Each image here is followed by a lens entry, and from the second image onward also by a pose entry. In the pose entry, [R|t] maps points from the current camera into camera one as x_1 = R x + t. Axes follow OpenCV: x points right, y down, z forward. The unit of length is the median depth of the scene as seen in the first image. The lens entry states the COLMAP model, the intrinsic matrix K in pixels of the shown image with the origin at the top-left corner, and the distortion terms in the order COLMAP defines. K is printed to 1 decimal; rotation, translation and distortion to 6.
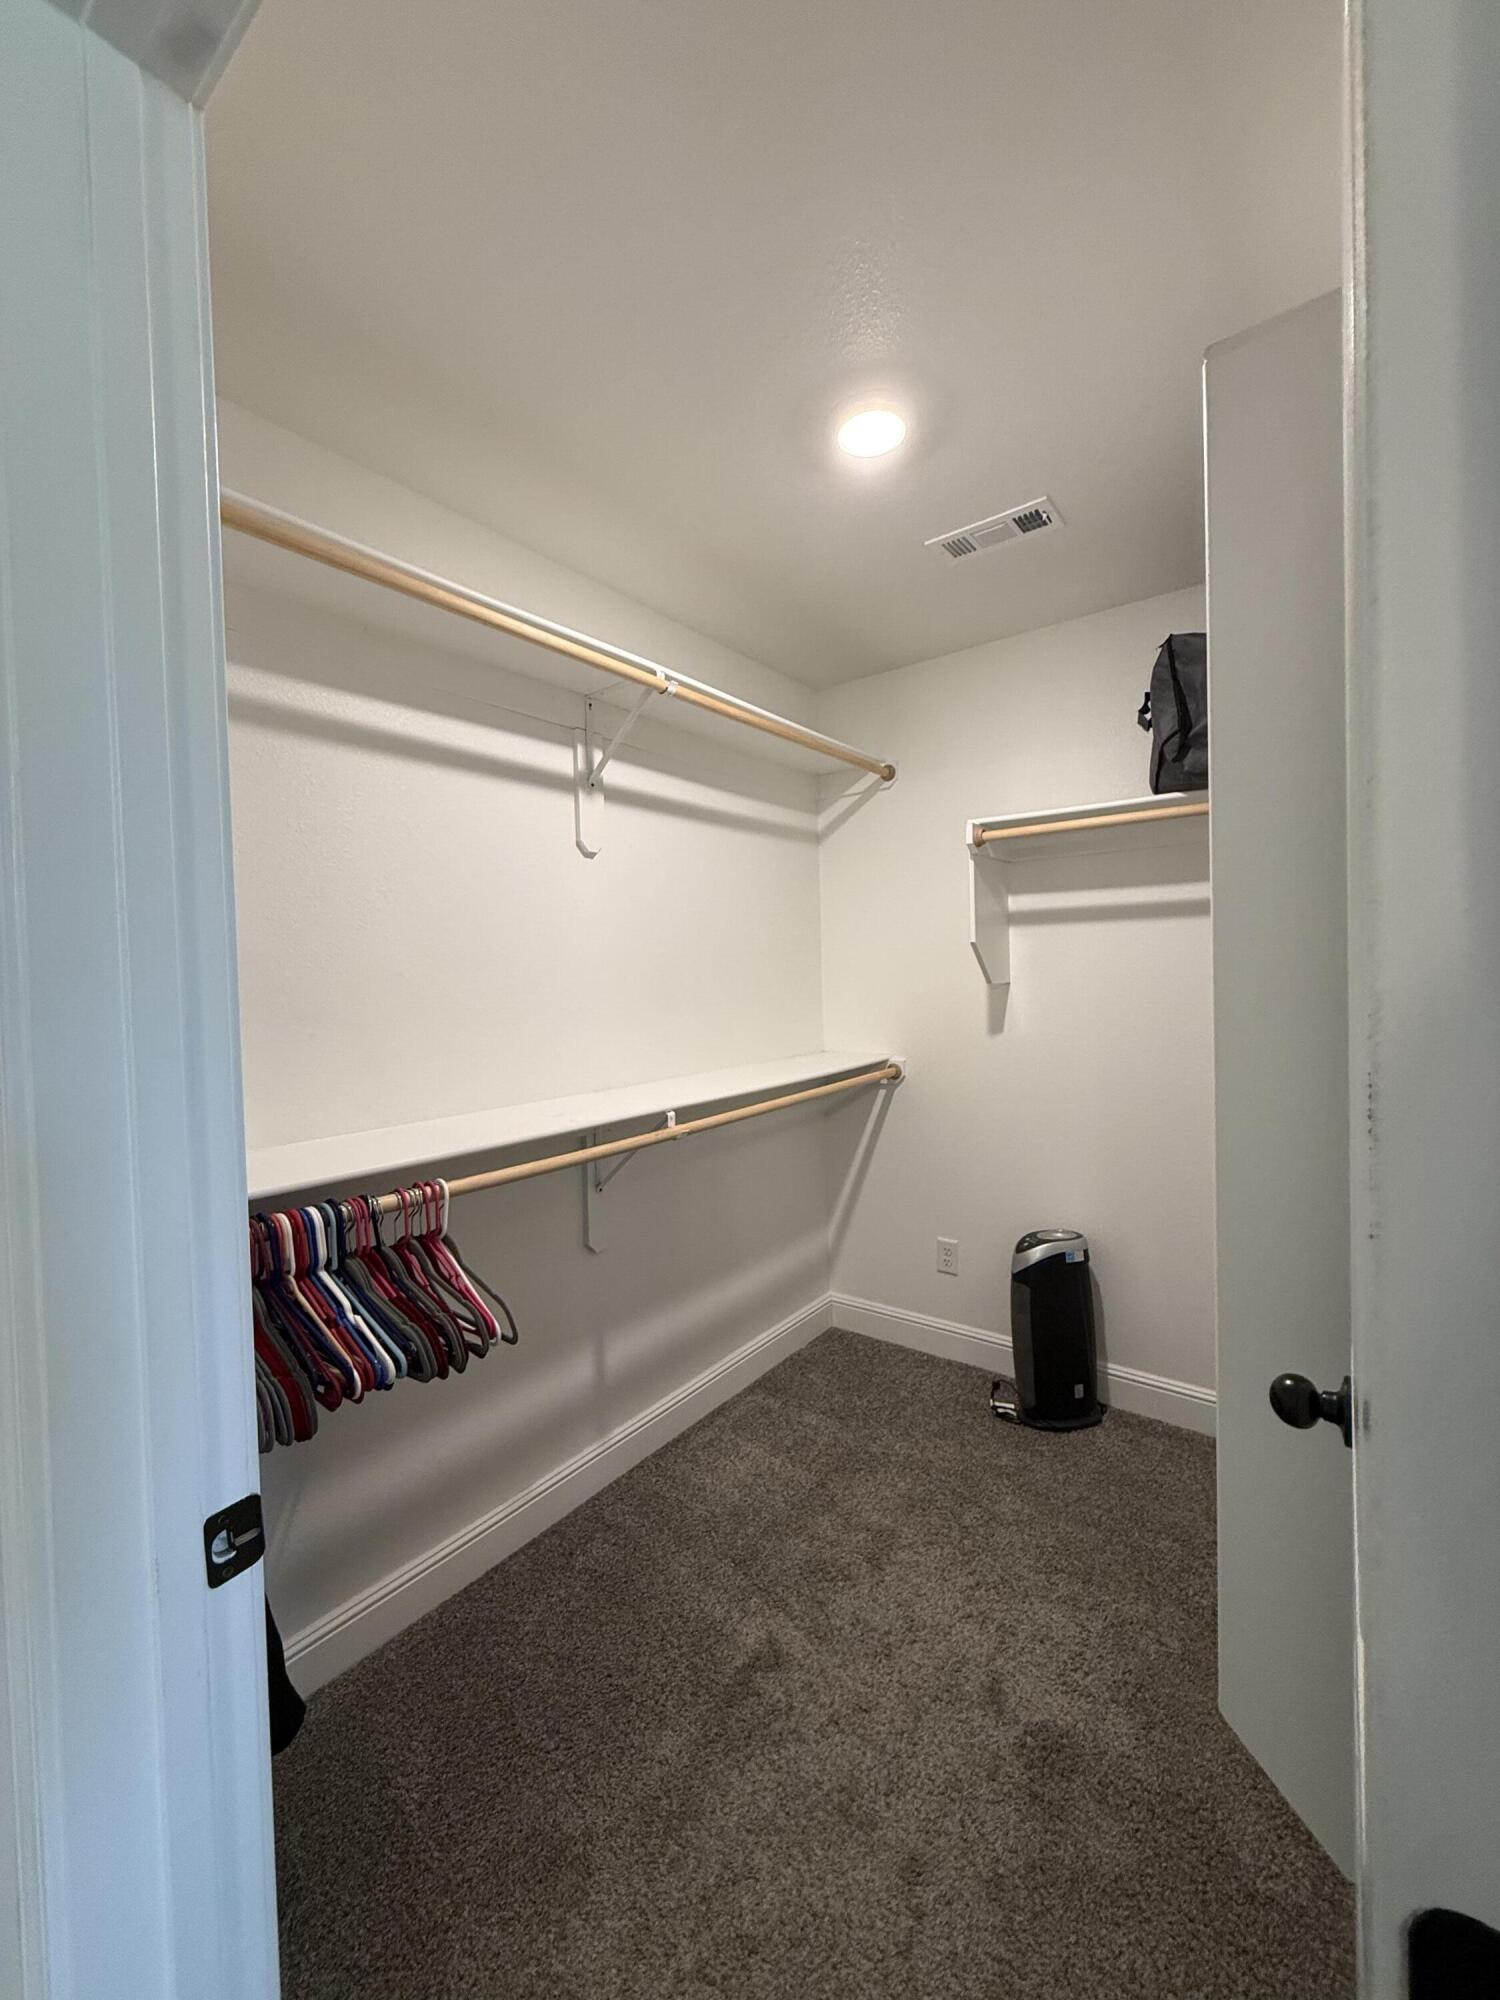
lens RADIAL K [[797.1, 0, 749.9], [0, 797.1, 1005.0], [0, 0, 1]] dist [-0.002155, 0.000680]
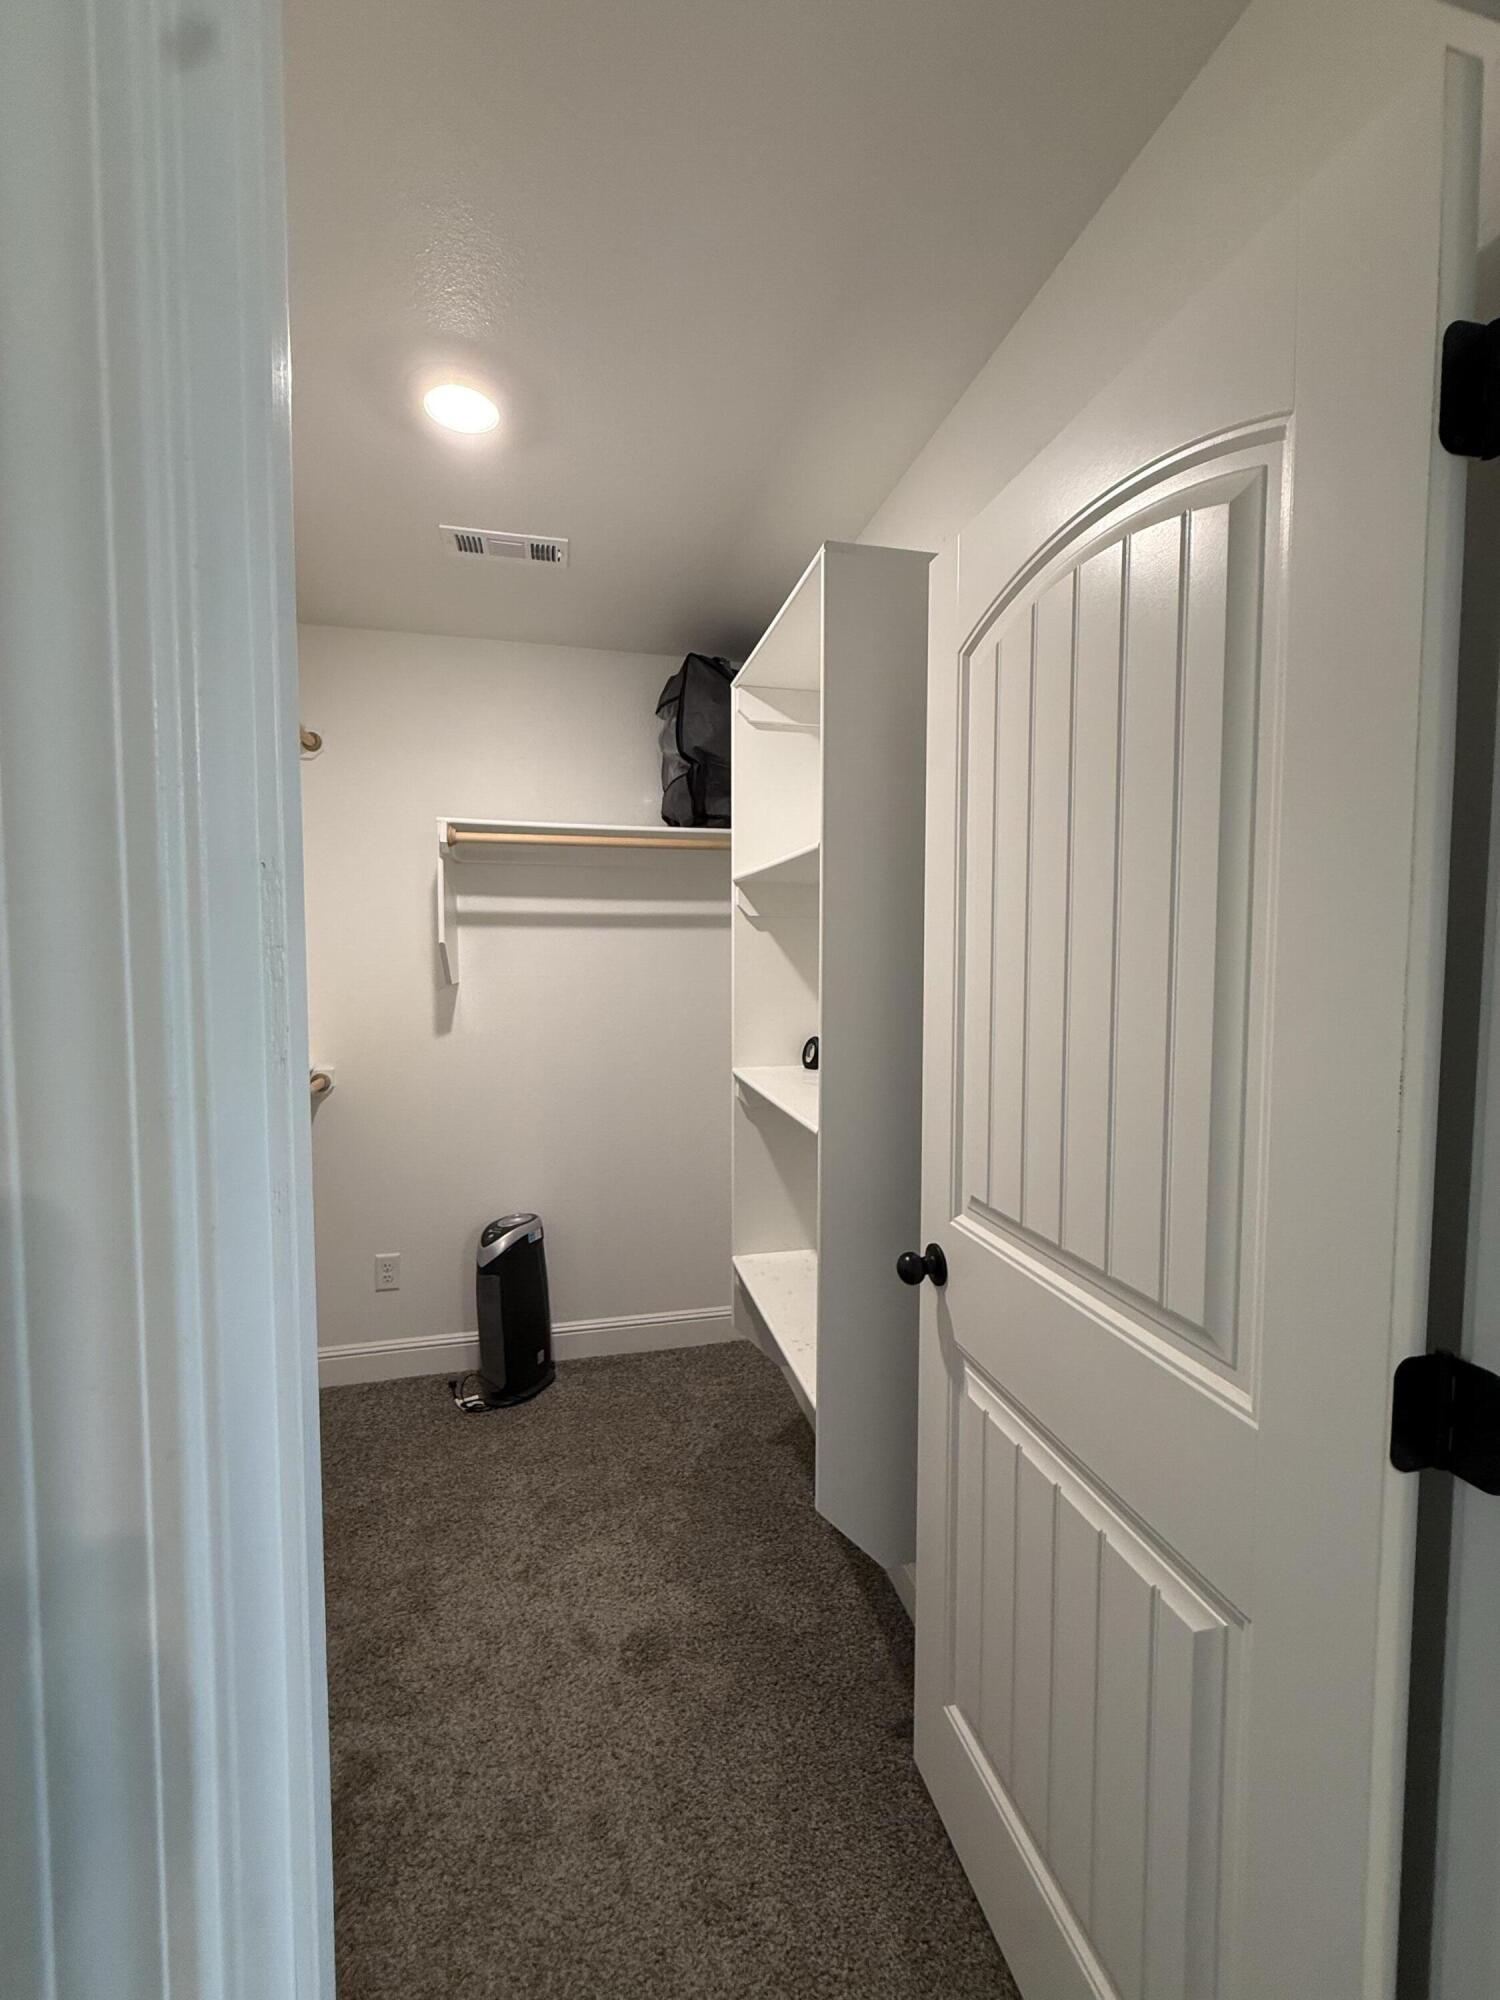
lens RADIAL K [[797.1, 0, 751.3], [0, 797.1, 1005.8], [0, 0, 1]] dist [-0.002155, 0.000680]
pose [[0.629670, -0.026895, 0.776397, -0.247524], [0.012321, 0.999621, 0.024635, -0.021451], [-0.776765, -0.005945, 0.629763, 0.090427]]
